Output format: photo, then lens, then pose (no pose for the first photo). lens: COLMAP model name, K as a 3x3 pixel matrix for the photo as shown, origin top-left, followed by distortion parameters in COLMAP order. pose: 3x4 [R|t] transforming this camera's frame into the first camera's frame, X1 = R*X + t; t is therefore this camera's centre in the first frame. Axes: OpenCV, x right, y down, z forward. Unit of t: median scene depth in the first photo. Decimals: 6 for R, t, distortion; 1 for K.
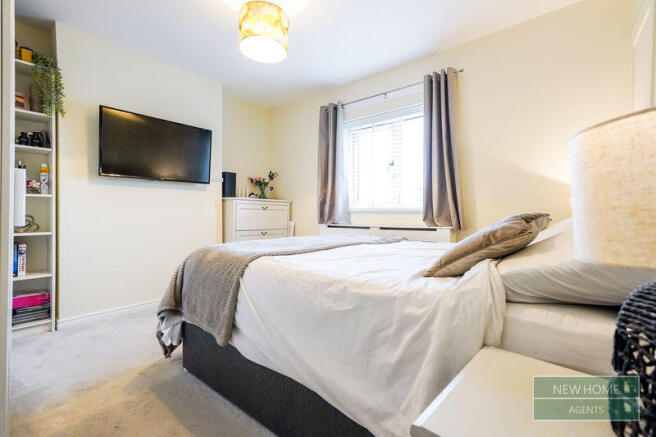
lens RADIAL K [[298.9, 0, 327.1], [0, 298.9, 213.0], [0, 0, 1]] dist [0.000391, 0.000055]
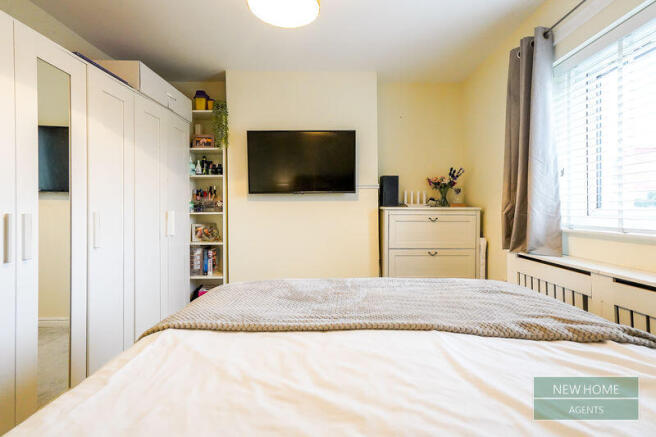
lens RADIAL K [[301.2, 0, 329.4], [0, 301.2, 208.4], [0, 0, 1]] dist [-0.000213, 0.000081]
pose [[0.648970, -0.010236, -0.760745, 0.203523], [0.005058, 0.999945, -0.009140, -0.041220], [0.760797, 0.002084, 0.648987, 0.348245]]
